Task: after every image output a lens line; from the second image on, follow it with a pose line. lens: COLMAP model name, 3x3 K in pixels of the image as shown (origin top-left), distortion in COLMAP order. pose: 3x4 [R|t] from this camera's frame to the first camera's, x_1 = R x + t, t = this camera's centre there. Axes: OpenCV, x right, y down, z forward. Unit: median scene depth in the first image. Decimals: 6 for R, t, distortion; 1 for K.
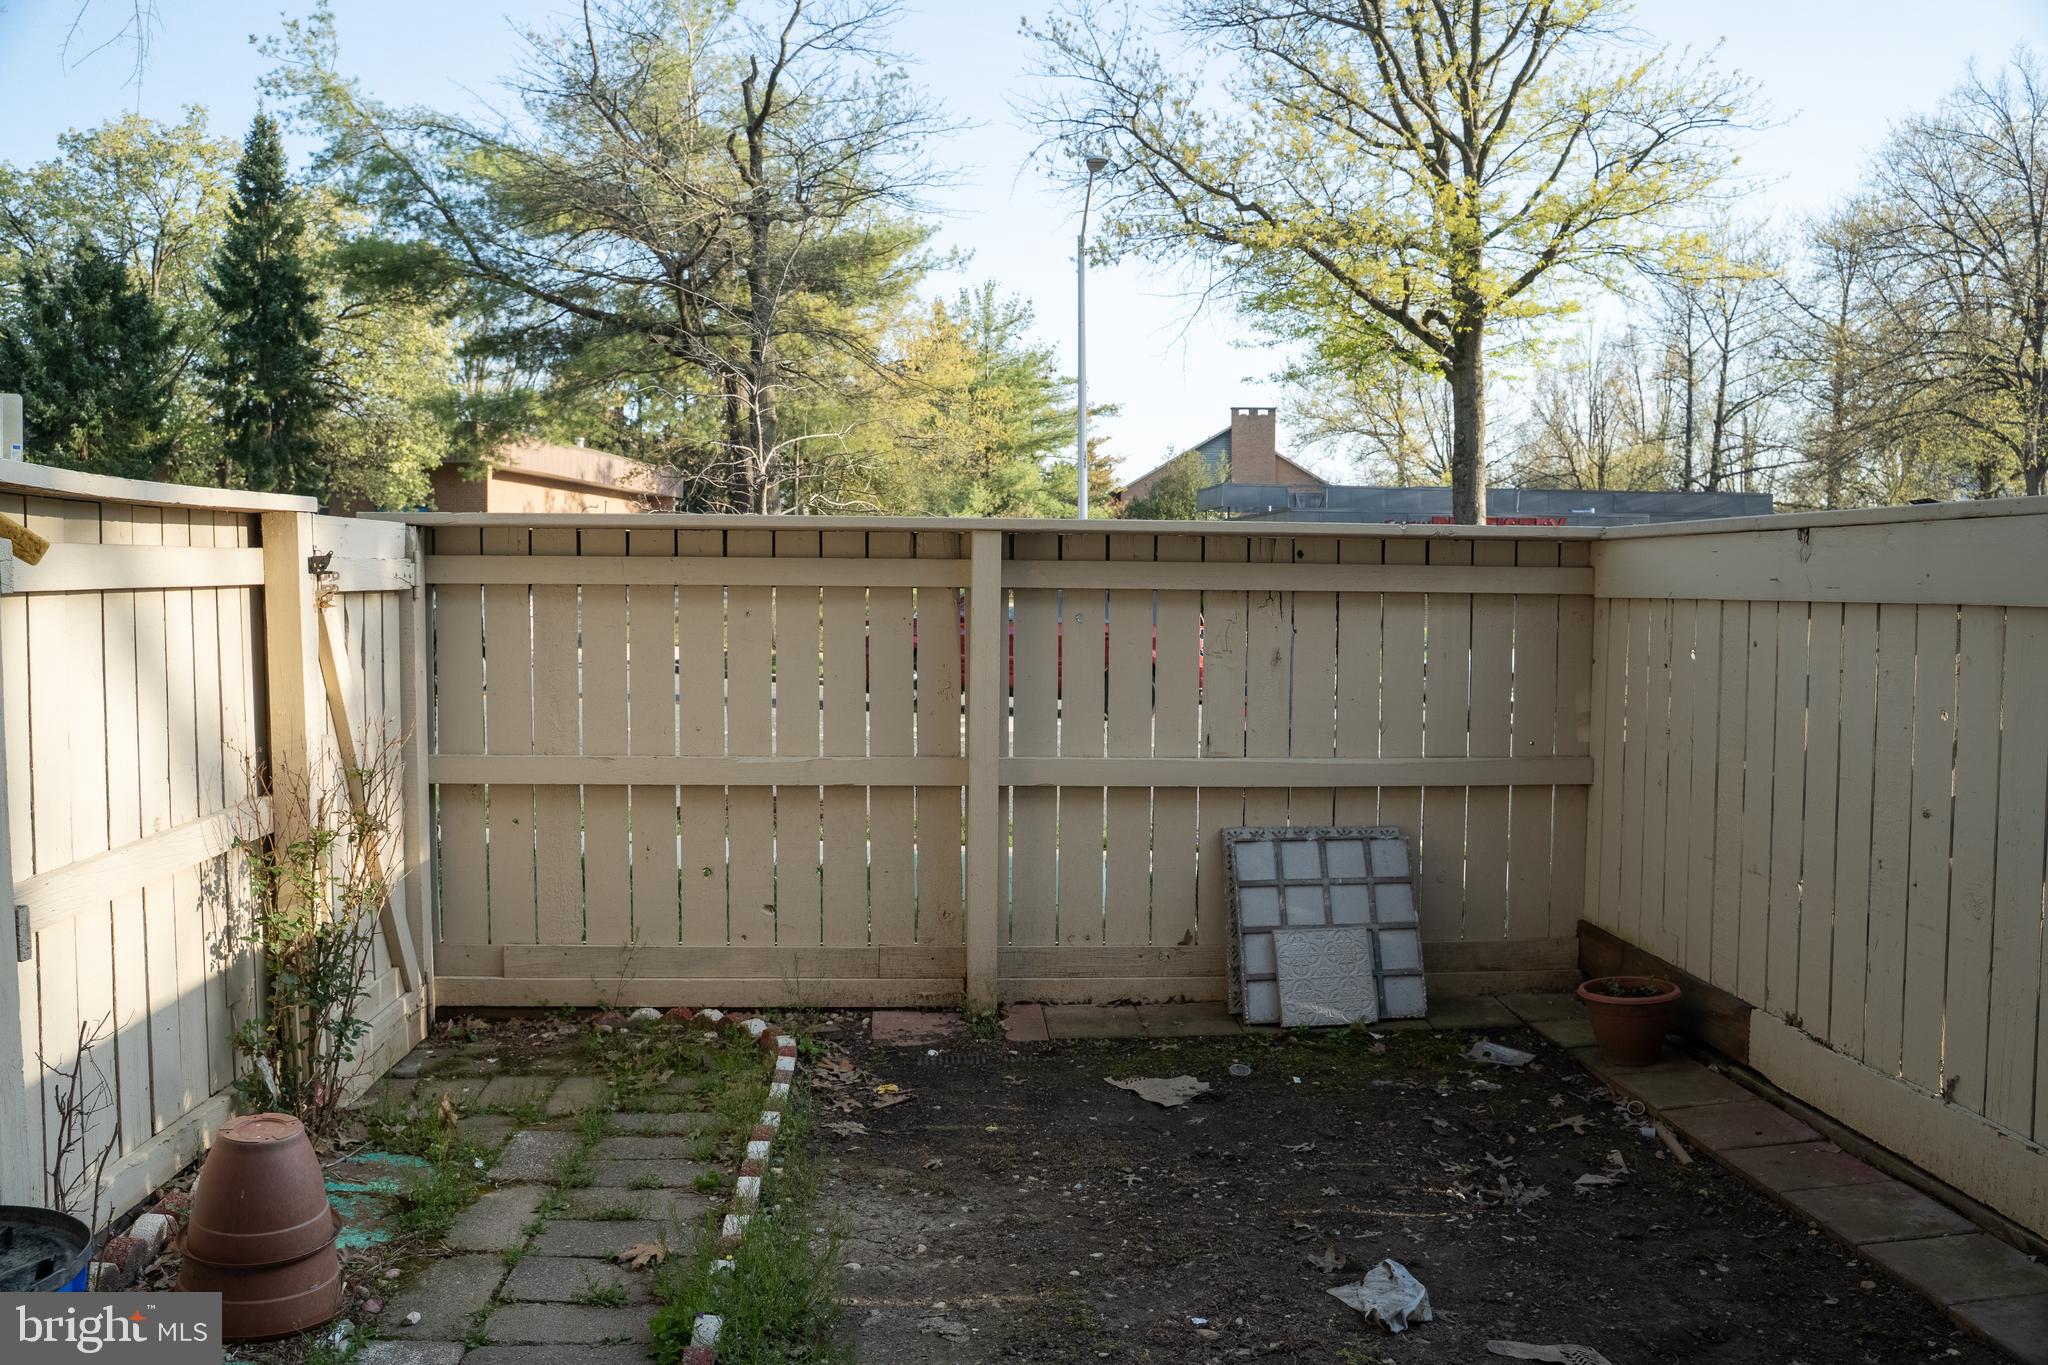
lens RADIAL K [[1674.0, 0, 1029.3], [0, 1674.0, 671.6], [0, 0, 1]] dist [-0.113055, 0.088519]
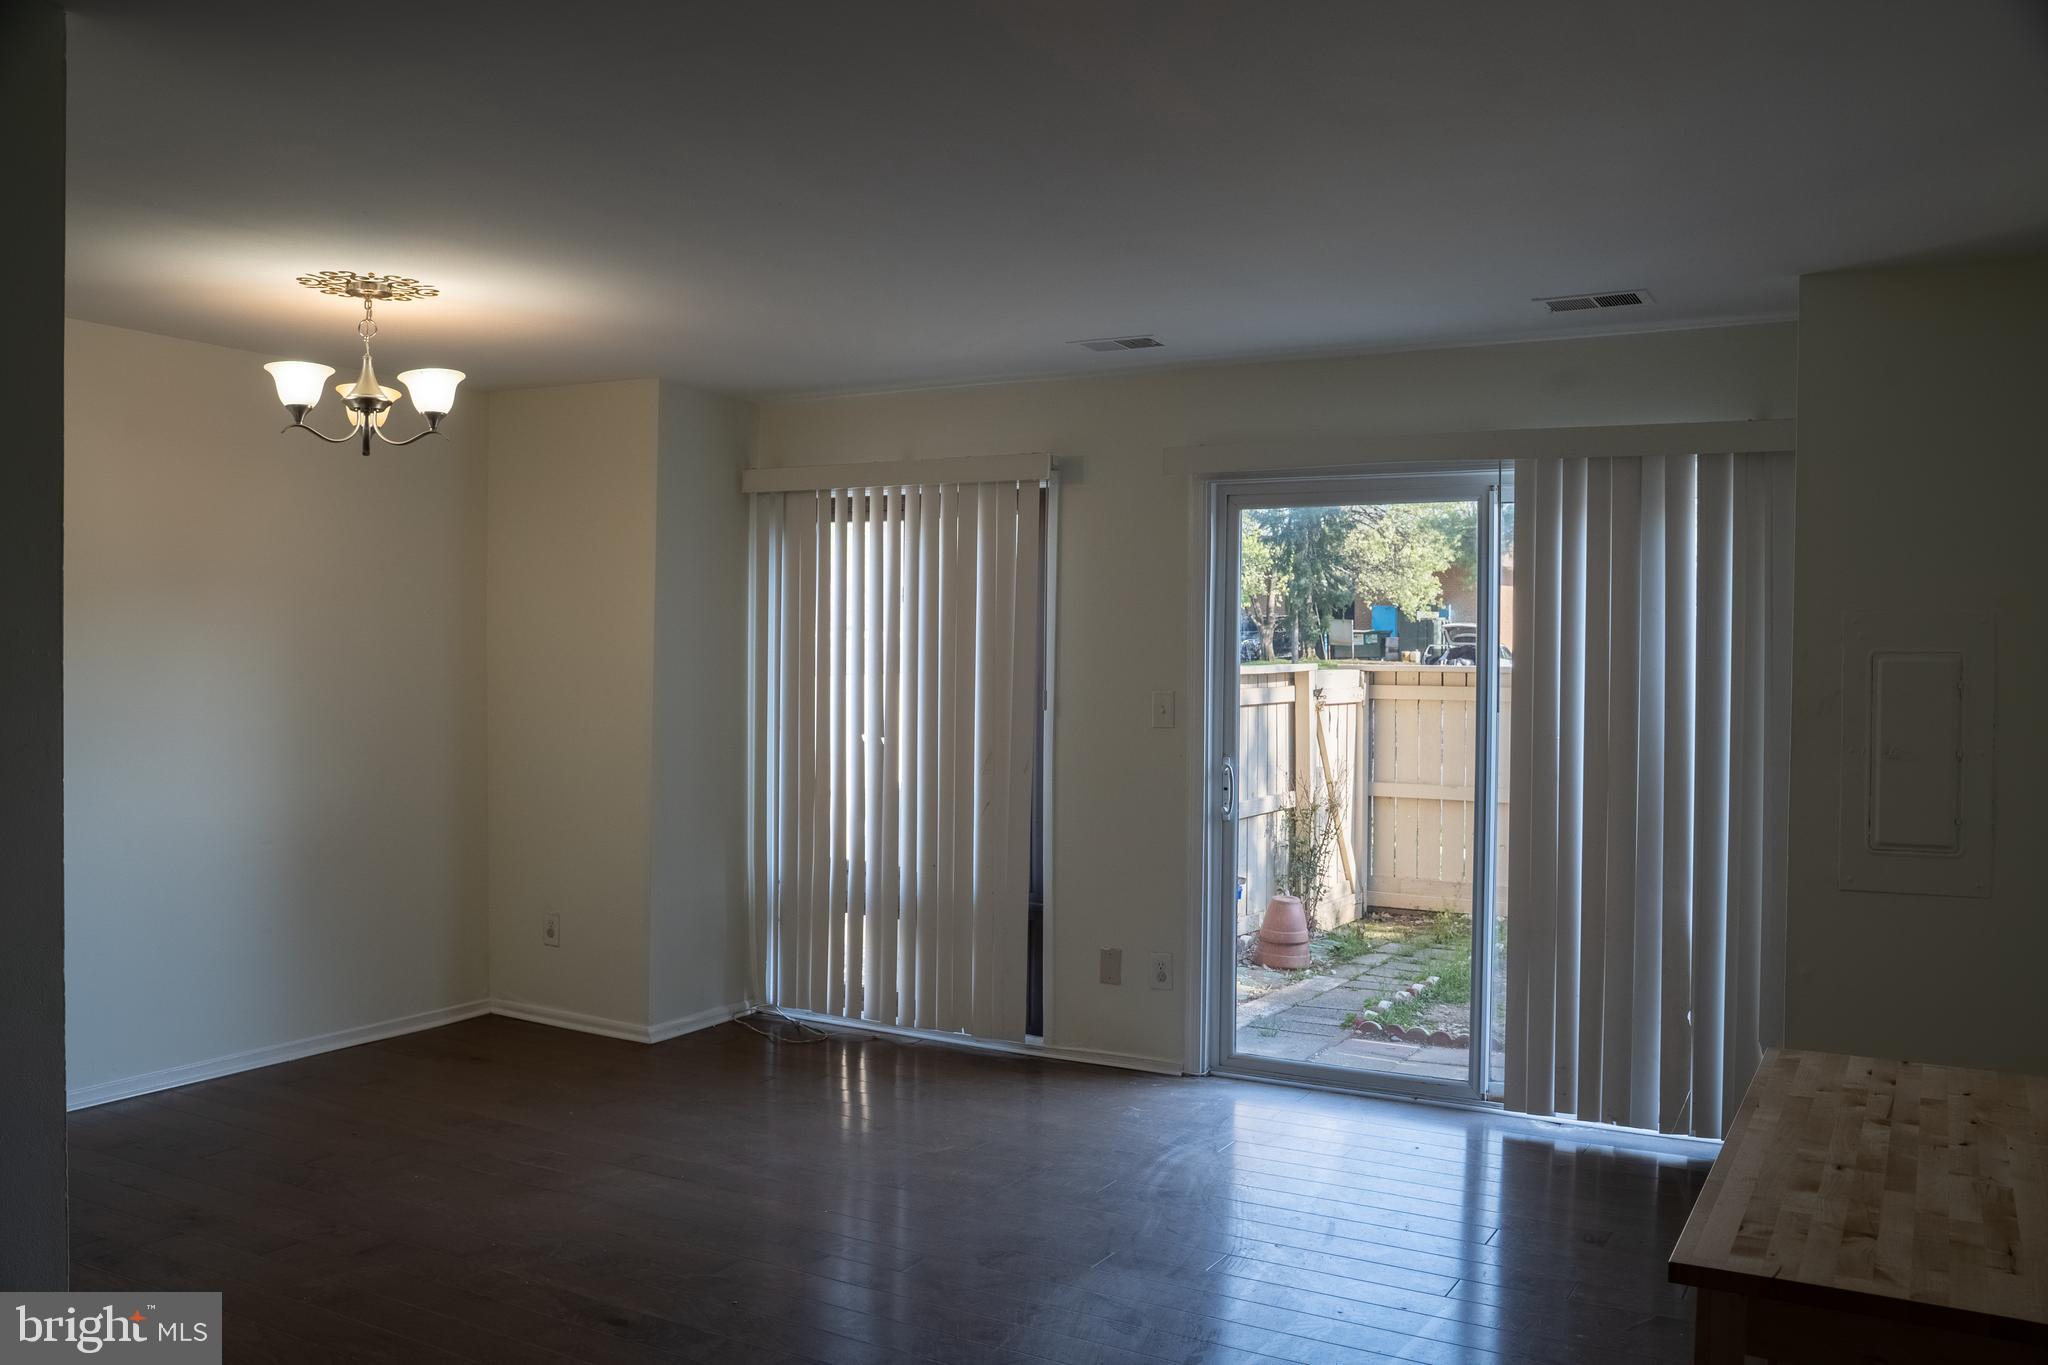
lens RADIAL K [[1674.0, 0, 1026.9], [0, 1674.0, 672.4], [0, 0, 1]] dist [-0.113055, 0.088519]
pose [[0.825934, 0.006178, -0.563732, 0.450123], [-0.034575, 0.998613, -0.039712, 0.011037], [0.562705, 0.052290, 0.825002, -0.951063]]
